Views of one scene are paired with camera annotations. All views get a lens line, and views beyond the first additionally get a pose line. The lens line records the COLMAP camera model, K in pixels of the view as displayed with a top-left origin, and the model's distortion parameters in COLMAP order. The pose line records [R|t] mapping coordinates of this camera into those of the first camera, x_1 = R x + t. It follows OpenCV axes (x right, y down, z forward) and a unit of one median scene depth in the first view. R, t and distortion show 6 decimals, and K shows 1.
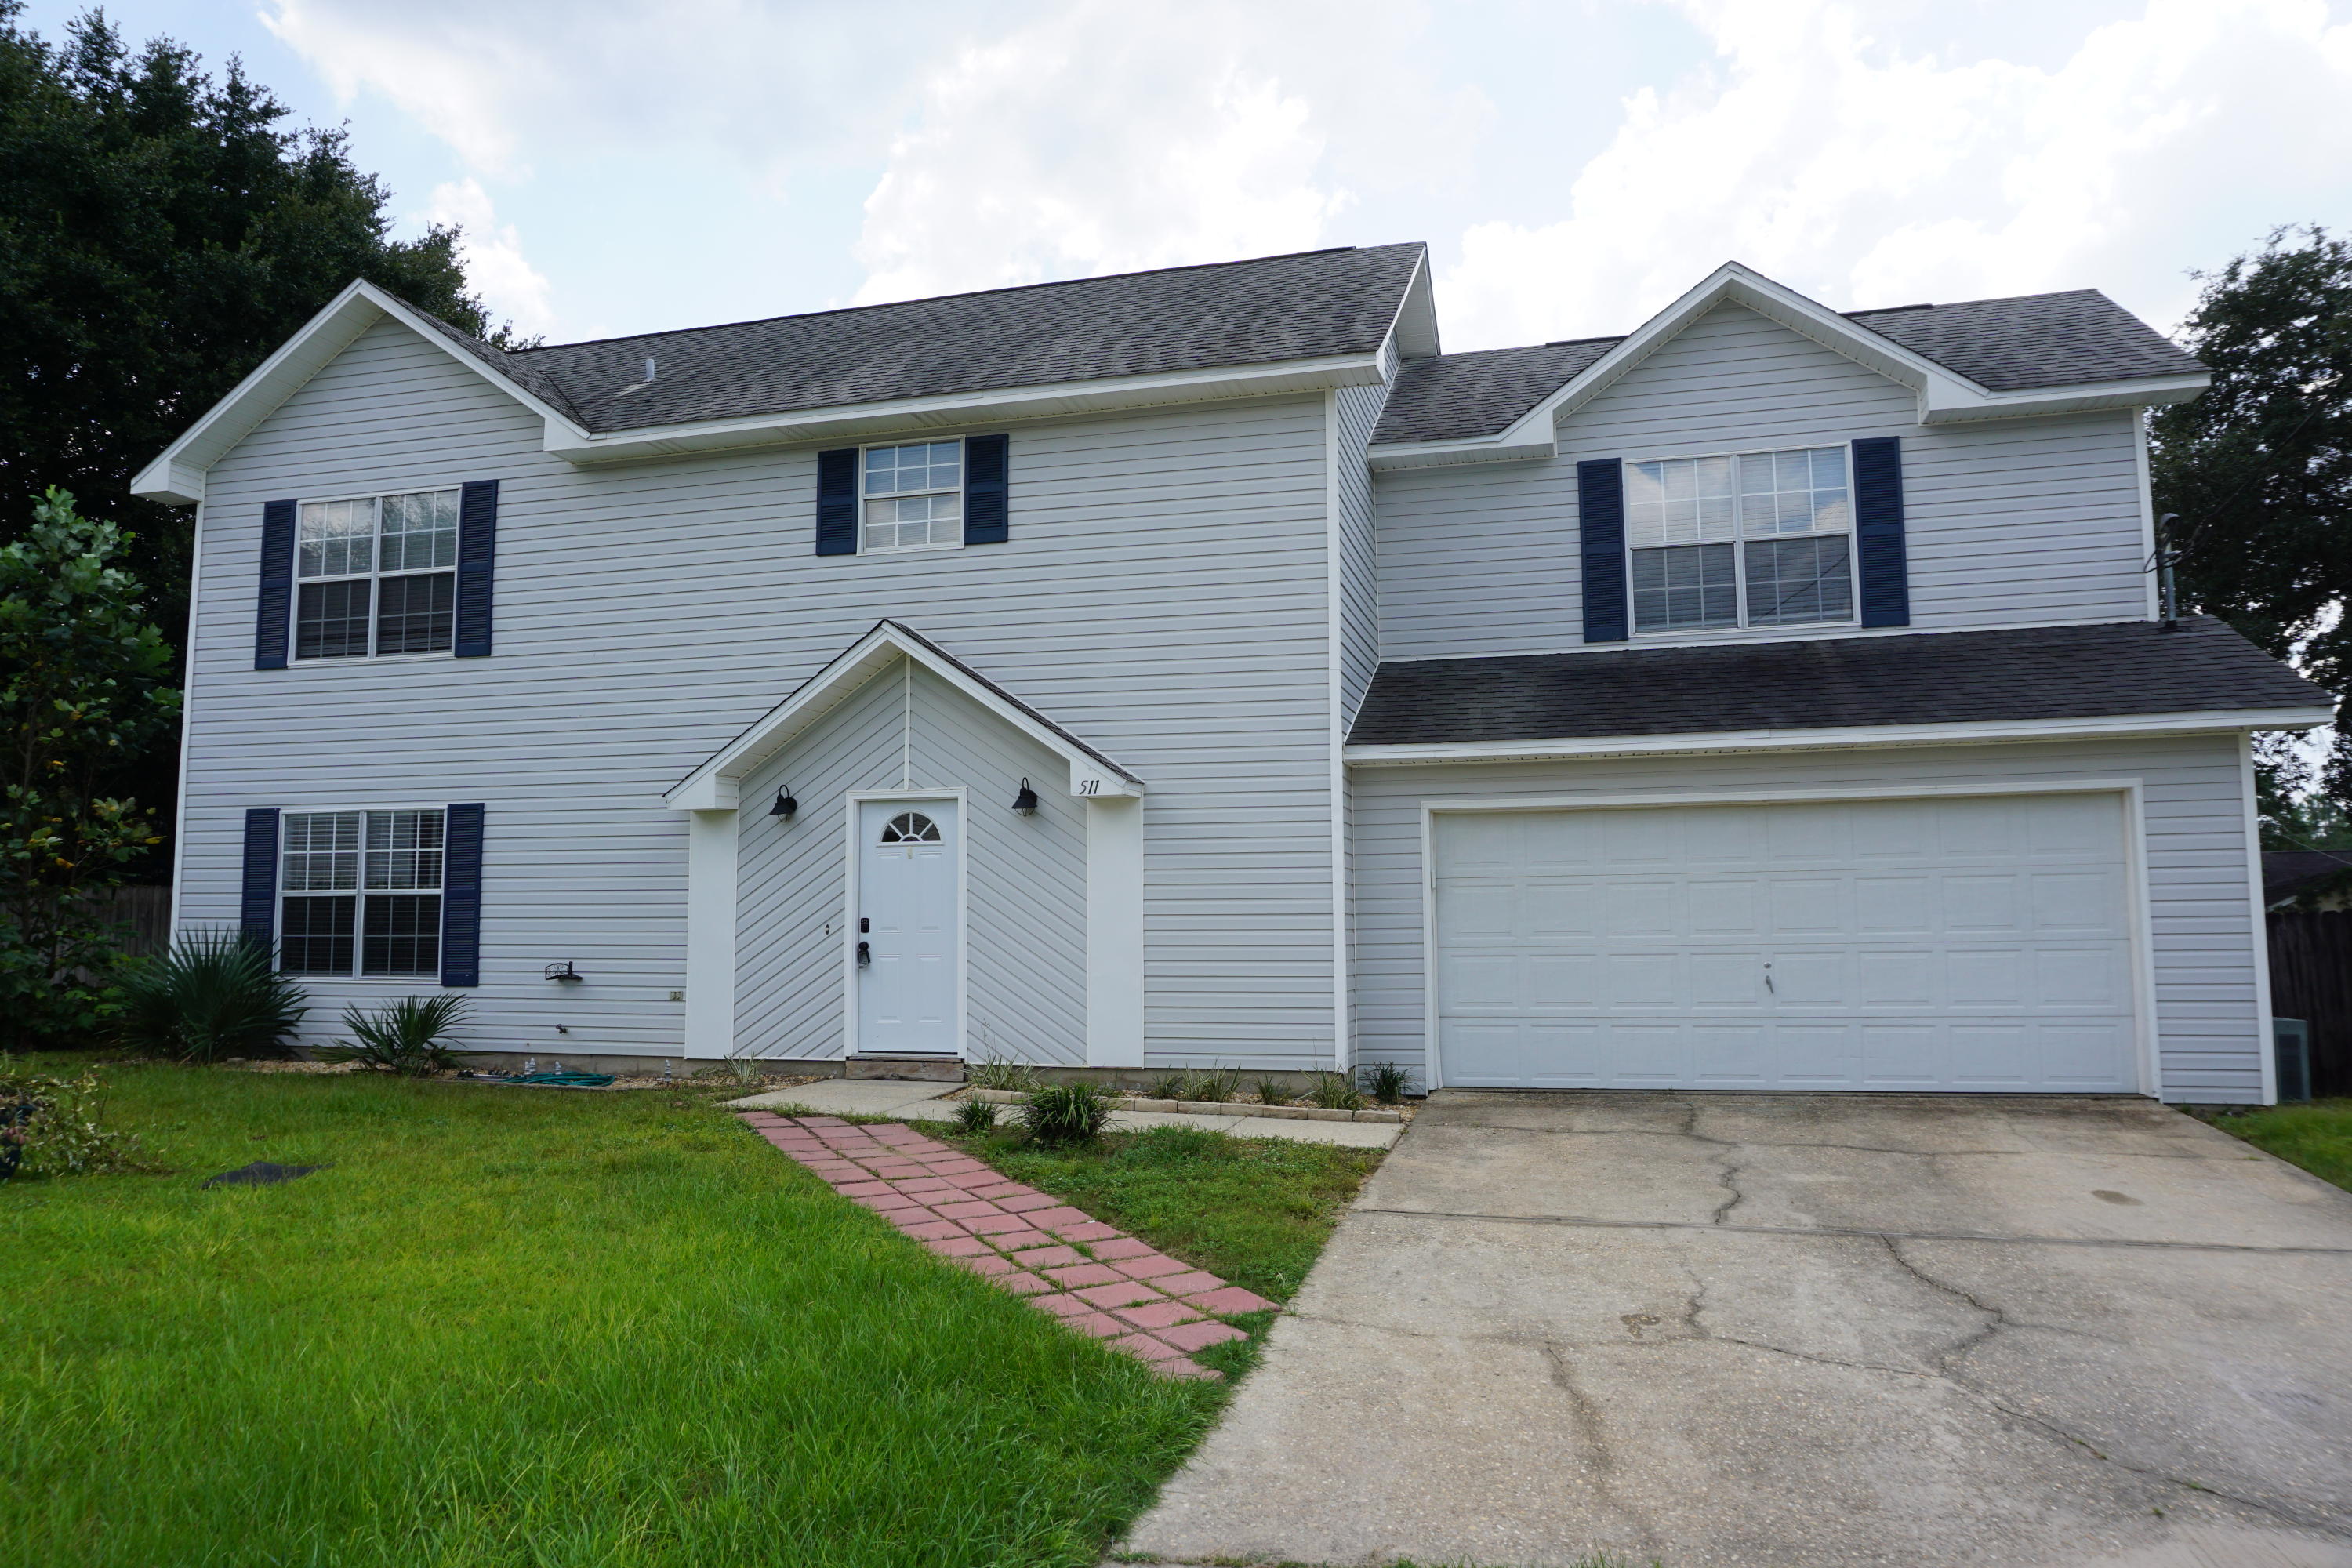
lens RADIAL K [[1561.6, 0, 1176.0], [0, 1561.6, 784.0], [0, 0, 1]] dist [-0.073738, 0.044792]
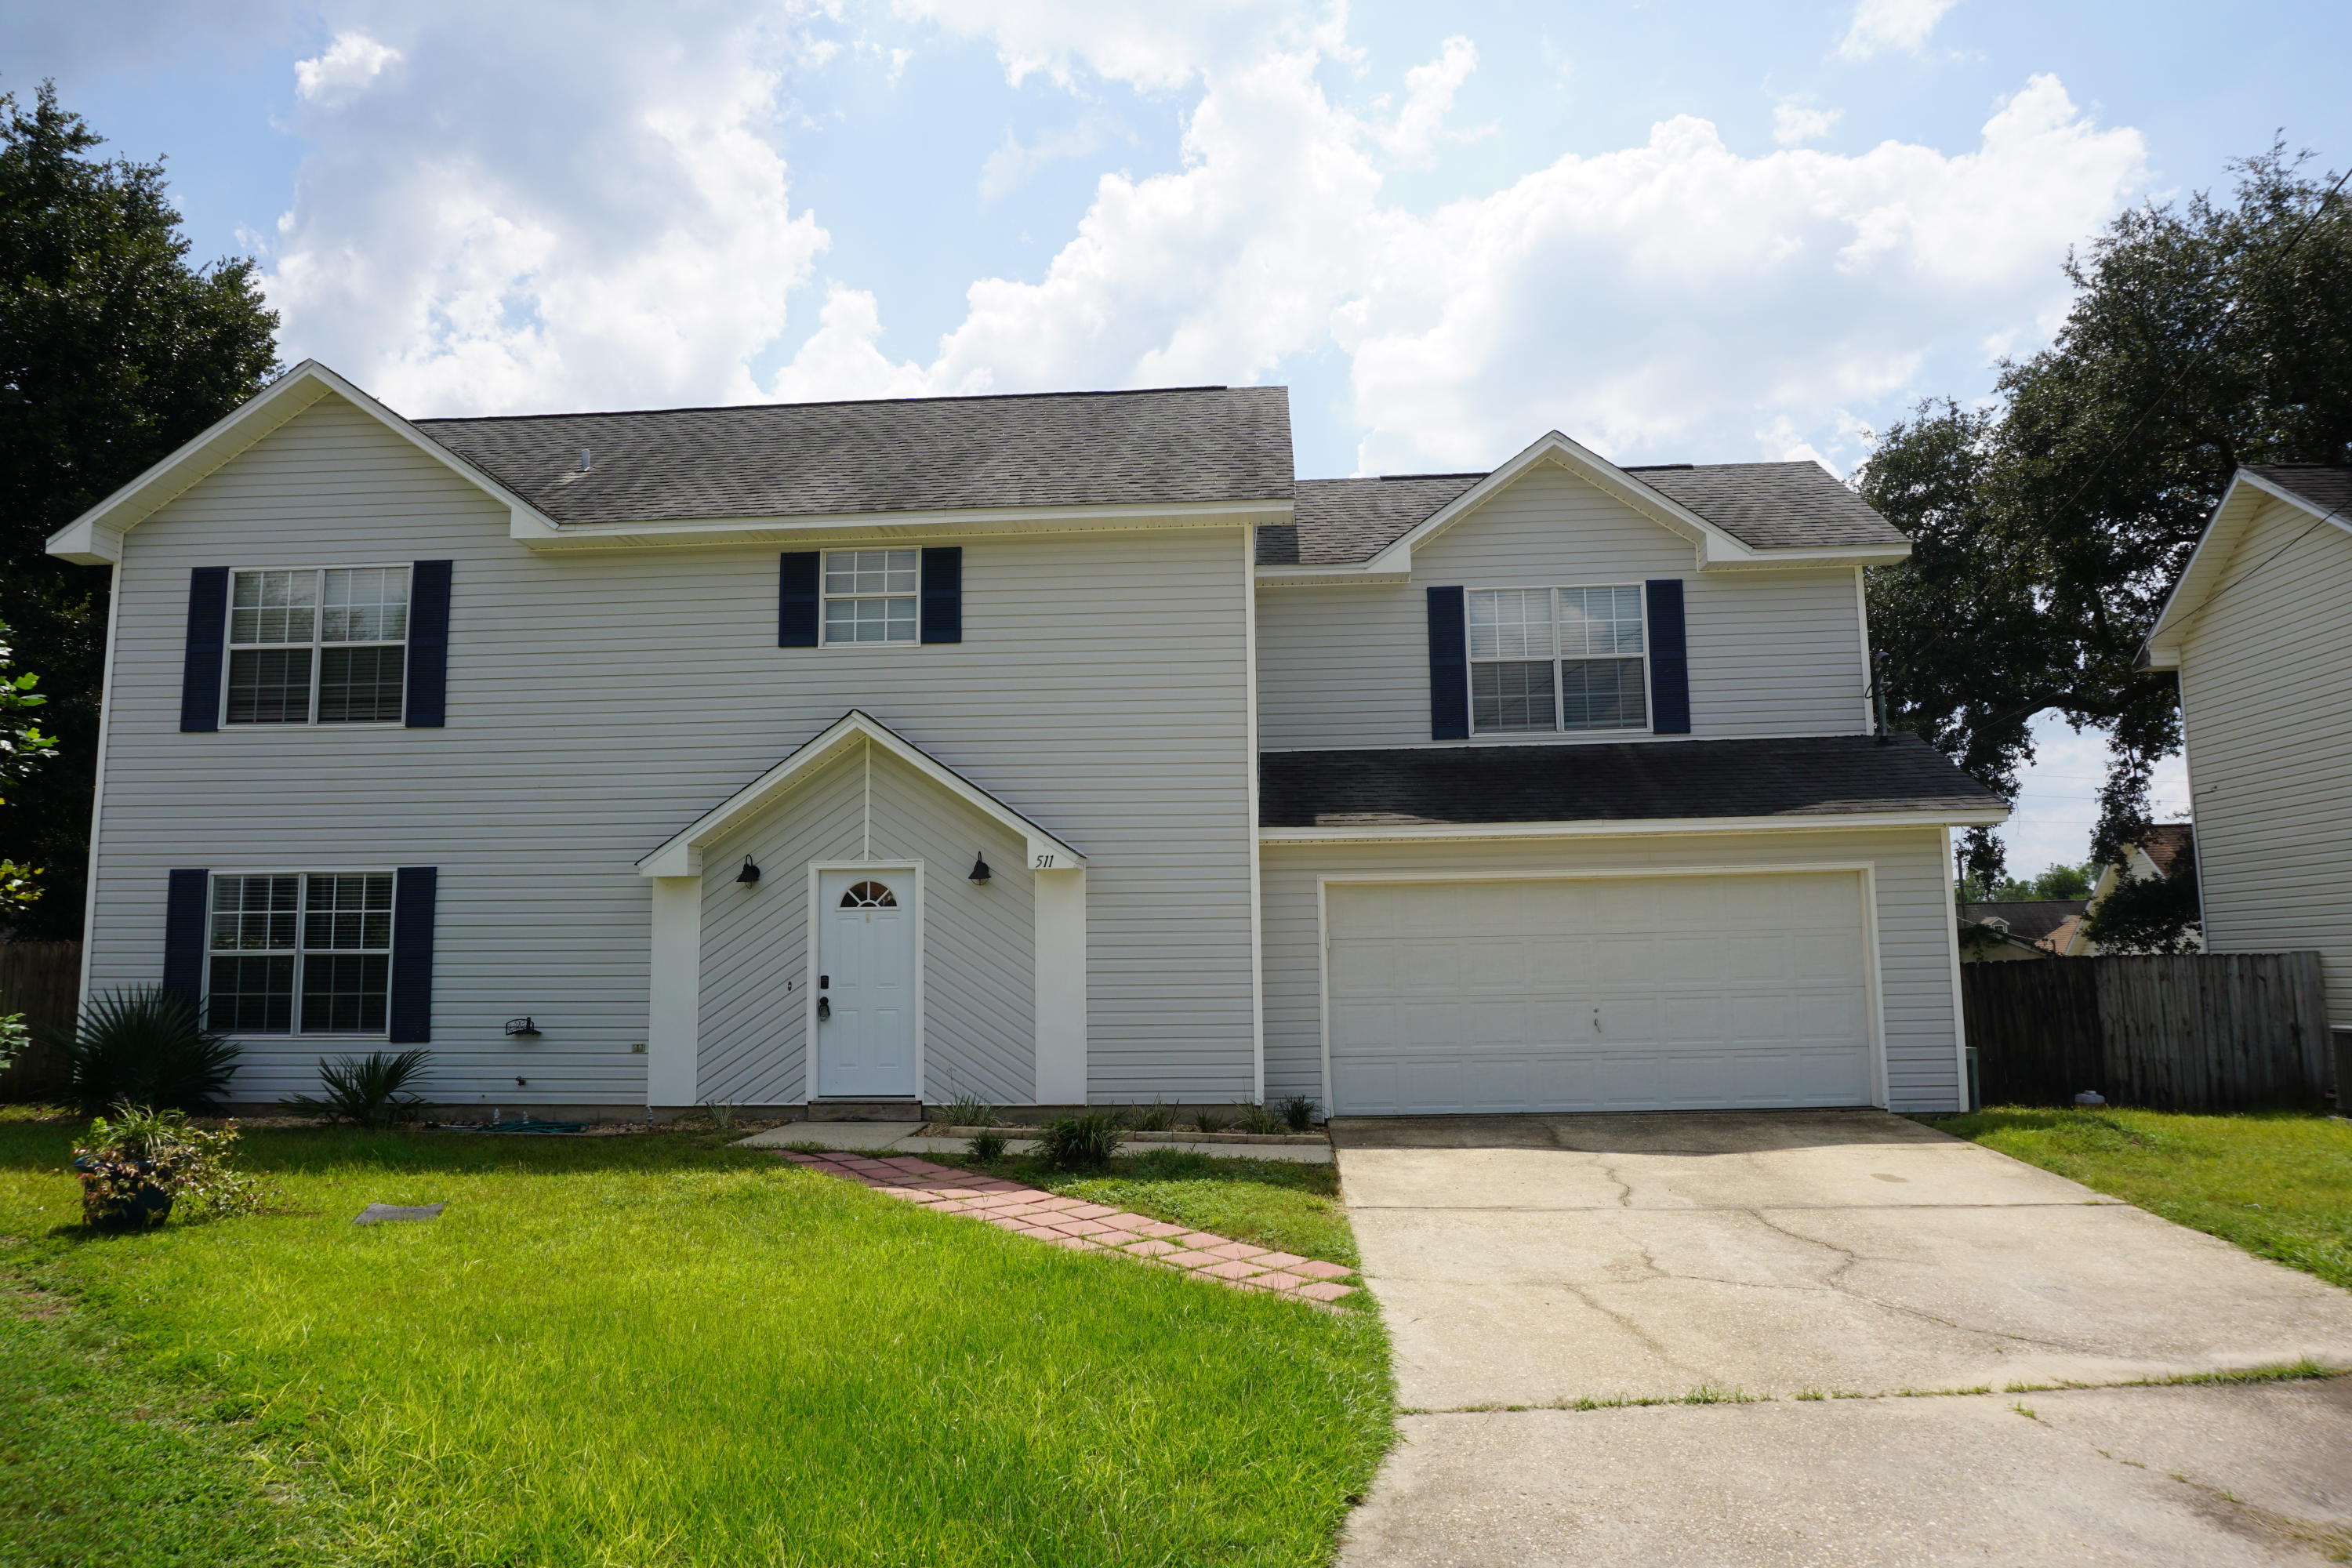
lens RADIAL K [[1560.7, 0, 1176.0], [0, 1560.7, 784.0], [0, 0, 1]] dist [-0.090129, 0.072171]
pose [[0.980398, 0.017239, 0.196270, -0.168780], [-0.011367, 0.999455, -0.031006, -0.018549], [-0.196697, 0.028167, 0.980060, -0.134444]]
